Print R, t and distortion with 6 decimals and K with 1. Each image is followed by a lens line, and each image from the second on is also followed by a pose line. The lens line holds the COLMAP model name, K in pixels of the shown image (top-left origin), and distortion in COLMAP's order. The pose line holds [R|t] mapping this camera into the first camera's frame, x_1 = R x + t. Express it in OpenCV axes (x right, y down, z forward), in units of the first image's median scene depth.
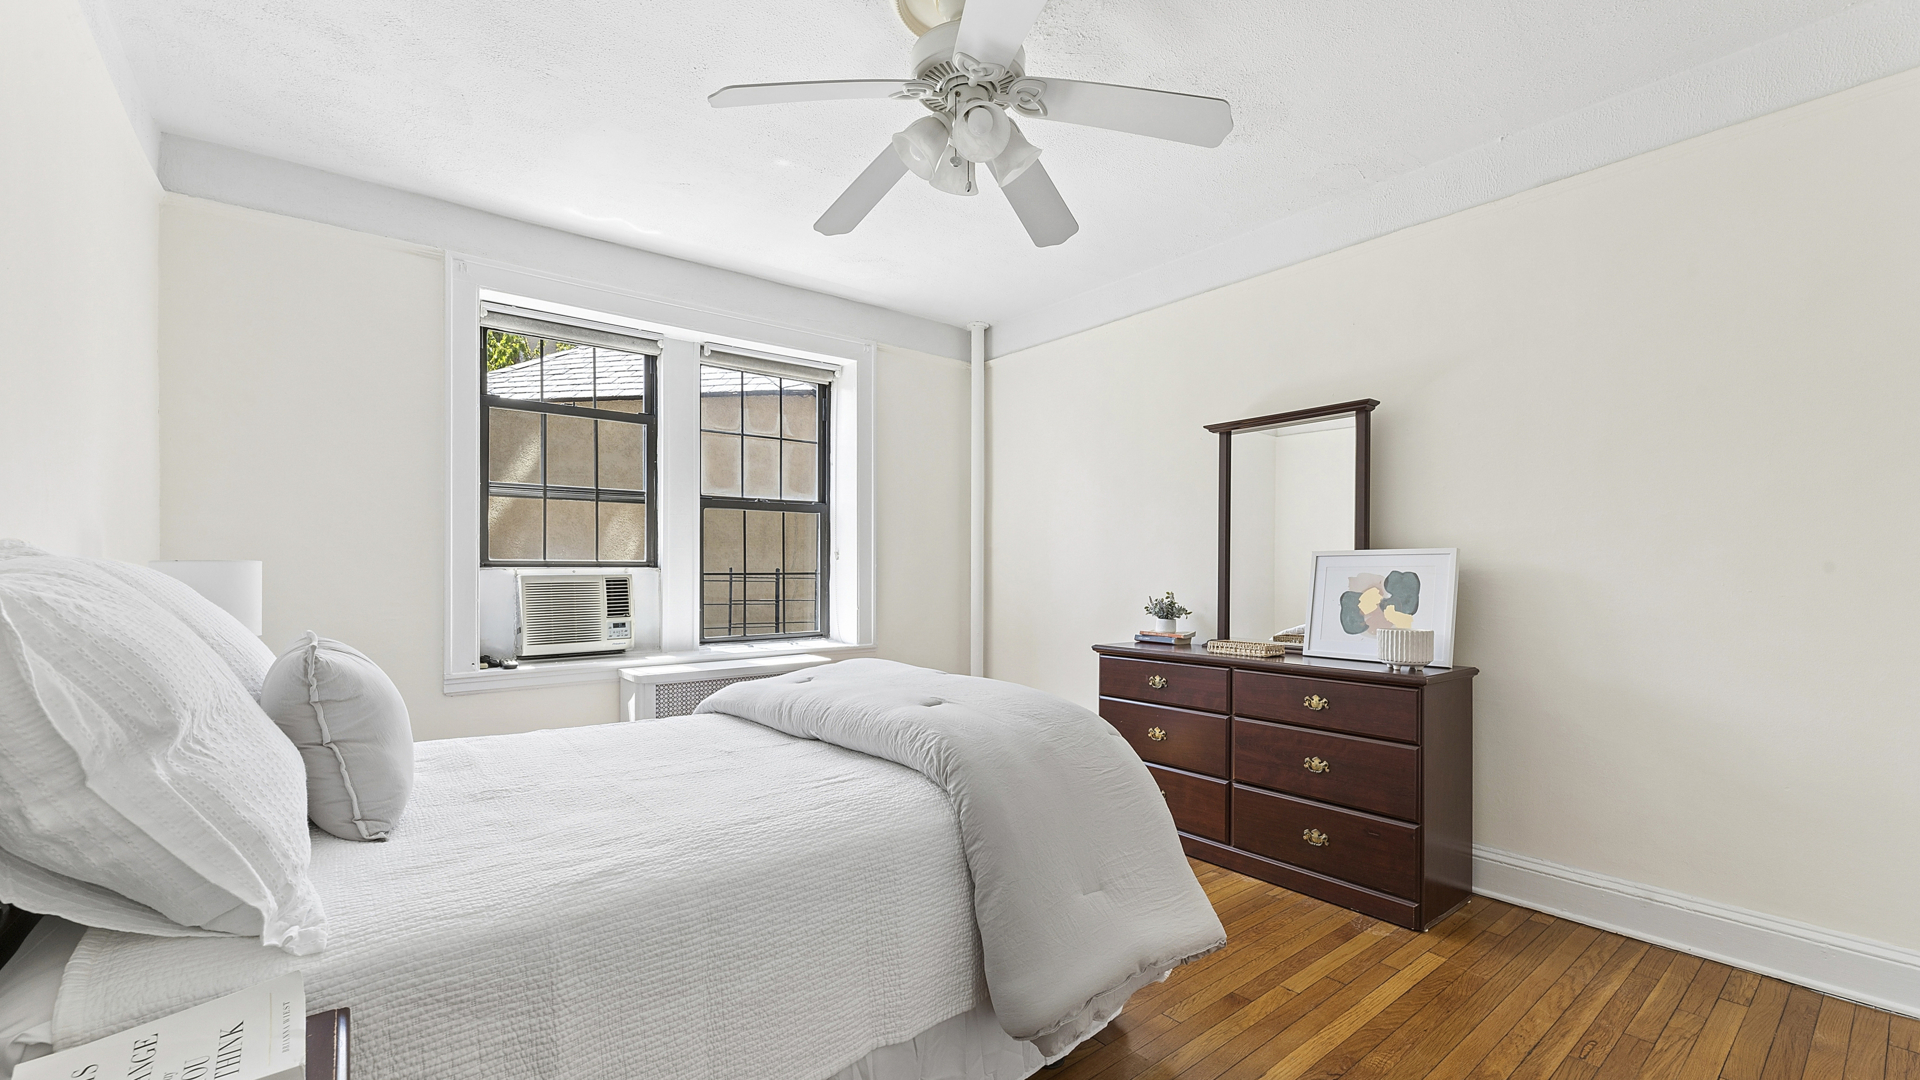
lens RADIAL K [[798.7, 0, 953.2], [0, 798.7, 568.9], [0, 0, 1]] dist [0.000115, -0.000005]
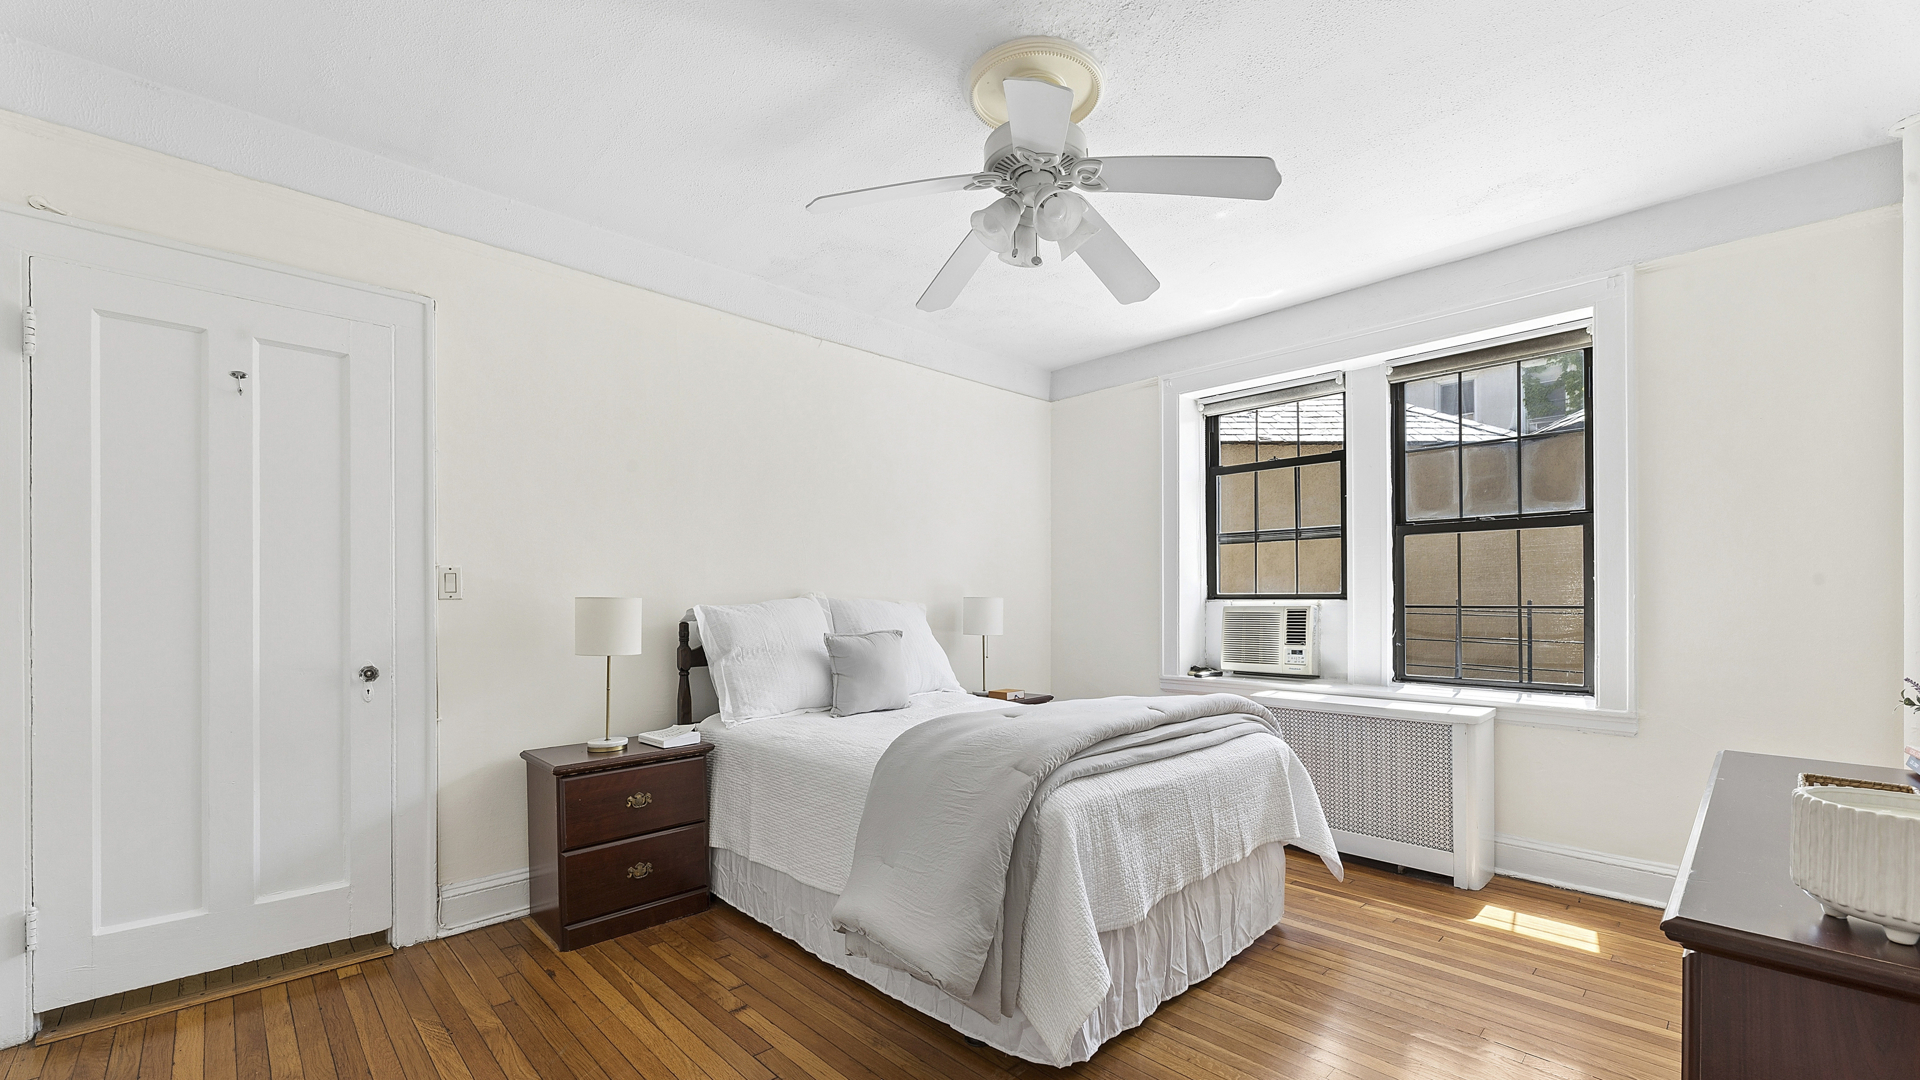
lens RADIAL K [[773.4, 0, 957.8], [0, 773.4, 598.2], [0, 0, 1]] dist [-0.000535, -0.000096]
pose [[0.085455, -0.007608, -0.996313, 0.597132], [-0.004087, 0.999960, -0.007986, 0.006700], [0.996334, 0.004755, 0.085420, 0.446617]]
